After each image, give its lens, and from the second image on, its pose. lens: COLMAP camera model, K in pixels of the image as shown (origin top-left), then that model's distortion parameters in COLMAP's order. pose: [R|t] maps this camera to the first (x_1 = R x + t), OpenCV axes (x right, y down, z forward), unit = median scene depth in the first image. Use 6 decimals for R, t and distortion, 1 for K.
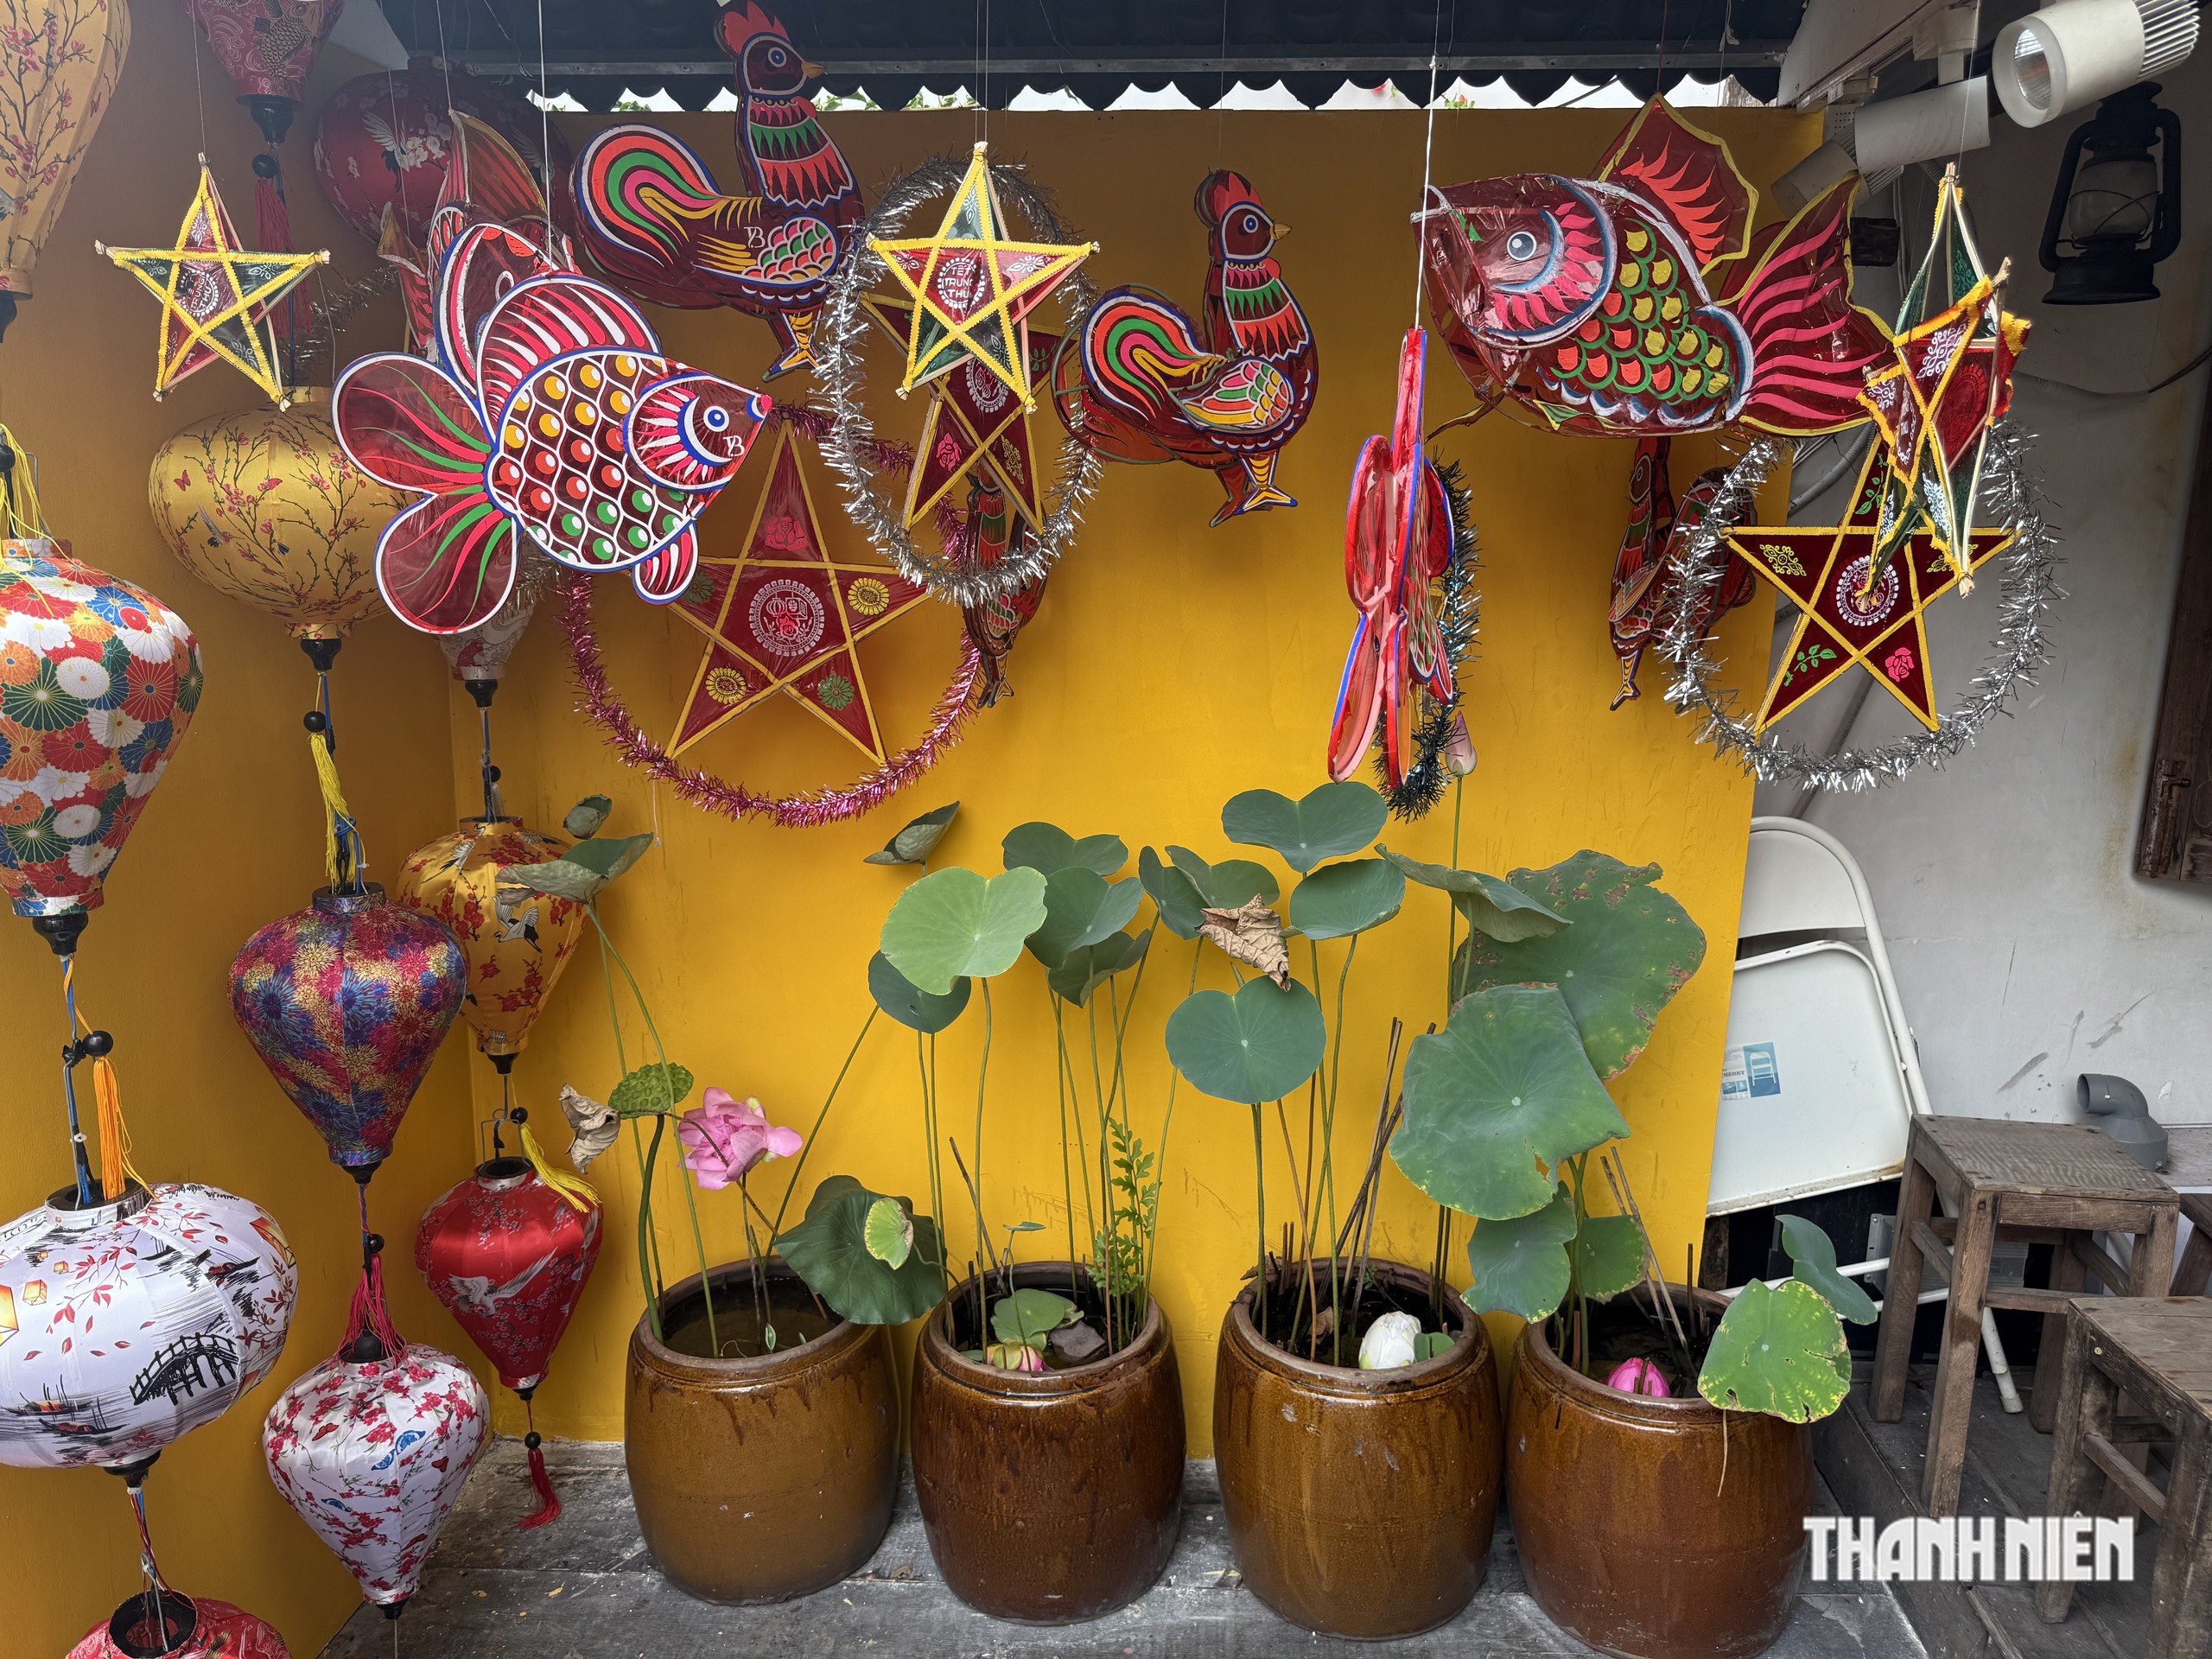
lens RADIAL K [[1569.3, 0, 1097.0], [0, 1569.3, 830.4], [0, 0, 1]] dist [0.001978, -0.002687]
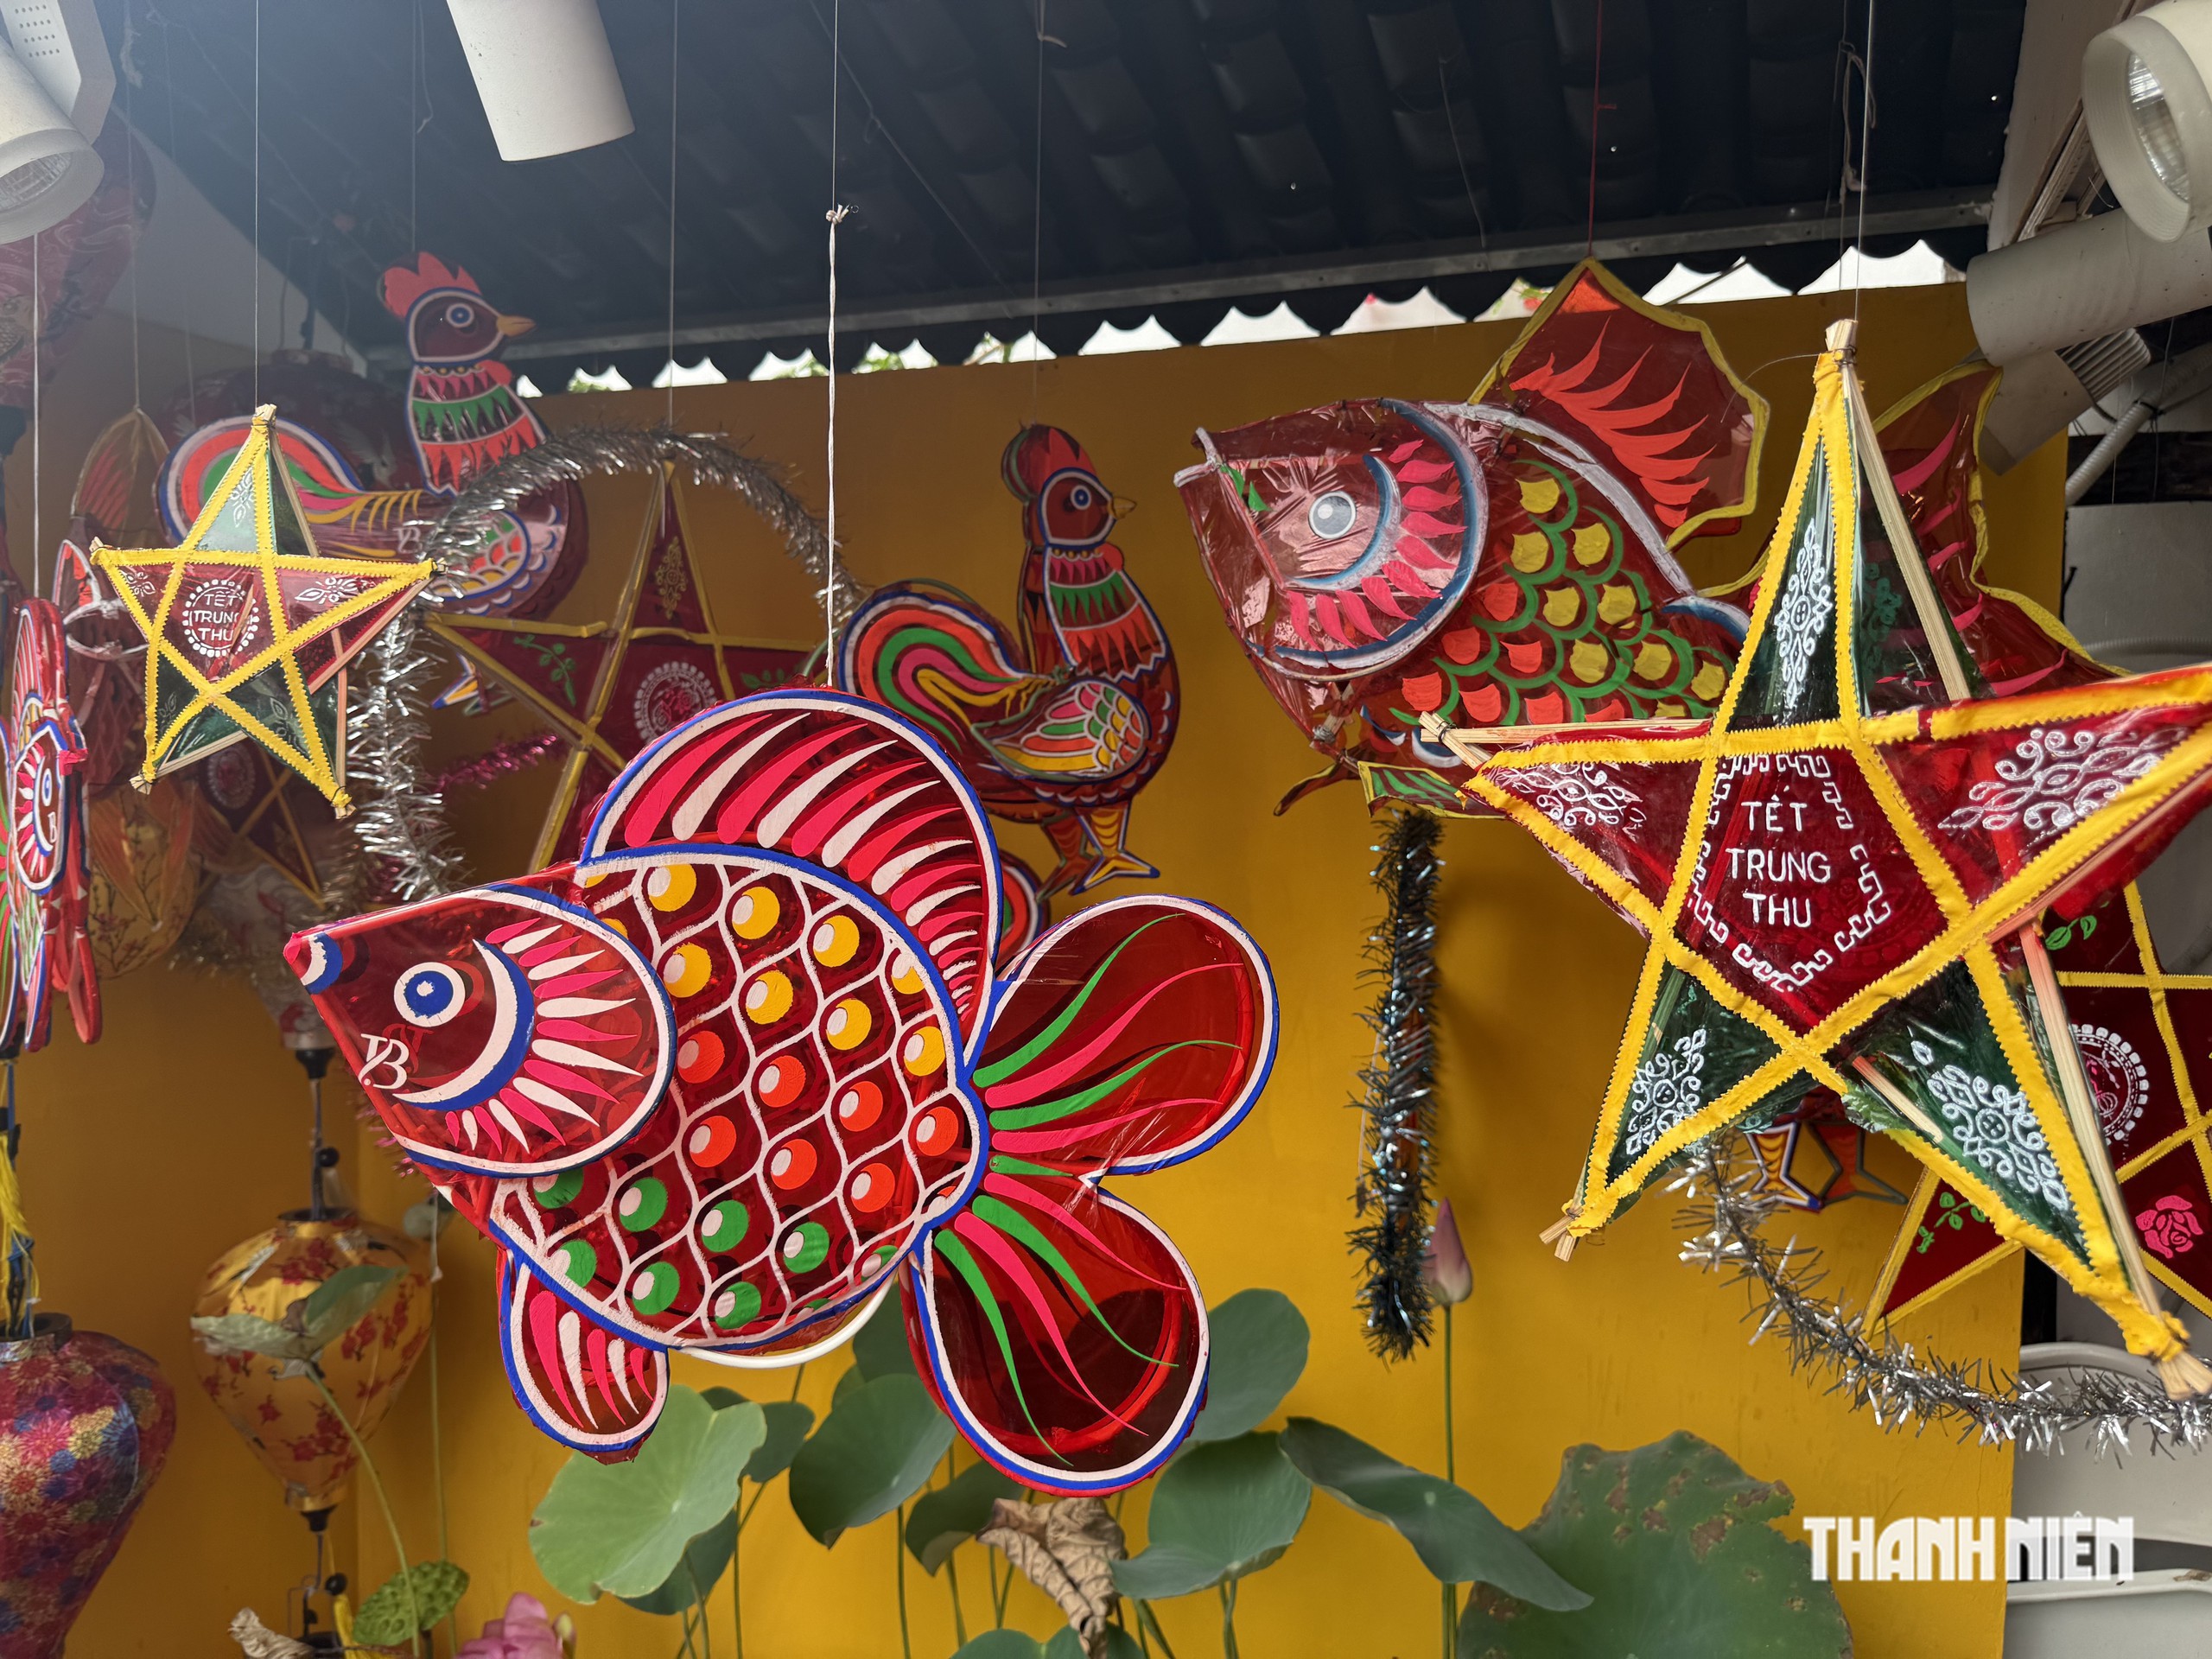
lens RADIAL K [[1569.3, 0, 1110.2], [0, 1569.3, 824.1], [0, 0, 1]] dist [0.001978, -0.002687]
pose [[0.960357, 0.011716, -0.278527, 0.349064], [-0.055830, 0.986958, -0.150984, -0.155686], [0.273126, 0.160549, 0.948486, 0.416052]]
